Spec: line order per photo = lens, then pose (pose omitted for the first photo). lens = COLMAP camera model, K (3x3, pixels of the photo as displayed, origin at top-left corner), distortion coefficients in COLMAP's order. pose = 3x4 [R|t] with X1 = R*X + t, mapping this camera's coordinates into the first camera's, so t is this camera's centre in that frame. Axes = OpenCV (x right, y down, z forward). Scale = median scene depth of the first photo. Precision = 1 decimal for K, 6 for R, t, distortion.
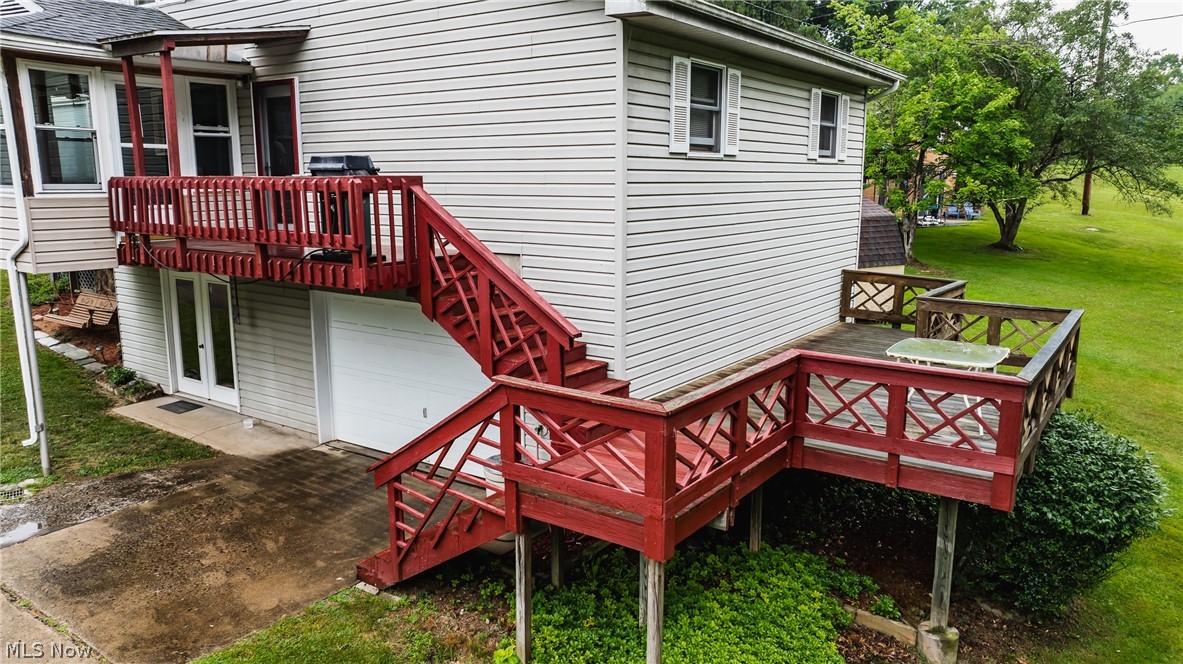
lens RADIAL K [[824.0, 0, 591.5], [0, 824.0, 332.0], [0, 0, 1]] dist [-0.010510, 0.000409]
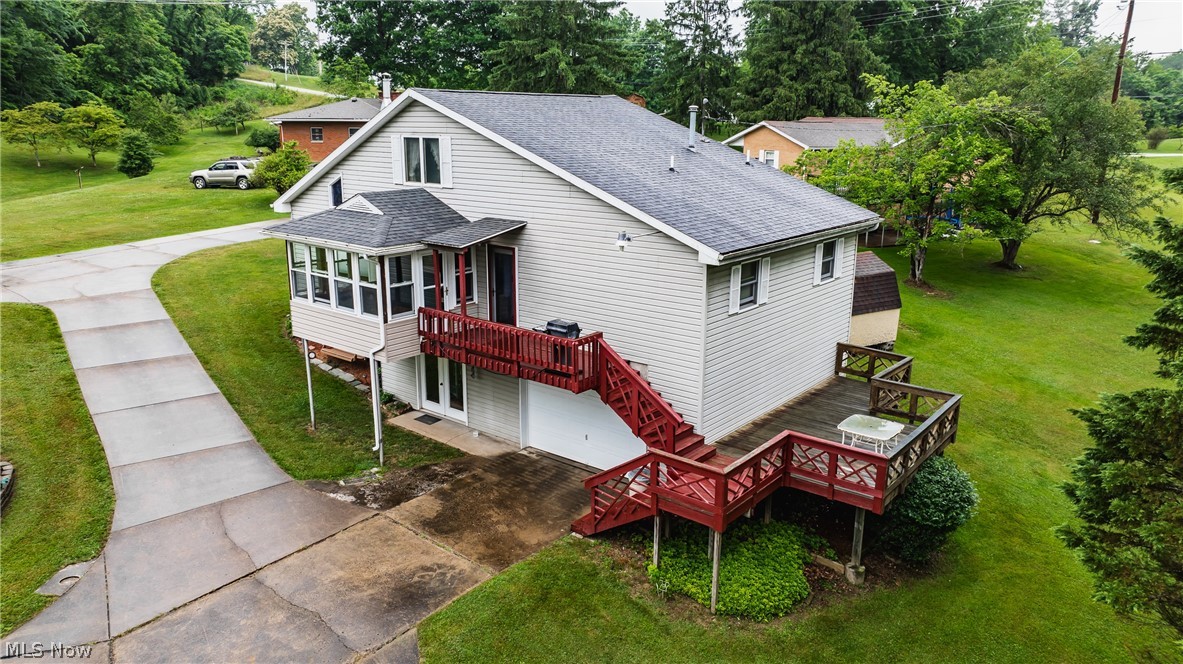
lens RADIAL K [[784.9, 0, 591.5], [0, 784.9, 332.0], [0, 0, 1]] dist [-0.001643, -0.002635]
pose [[0.997365, 0.021336, -0.069332, -0.097316], [-0.016990, 0.997889, 0.062682, -0.296436], [0.070523, -0.061339, 0.995622, -0.853840]]
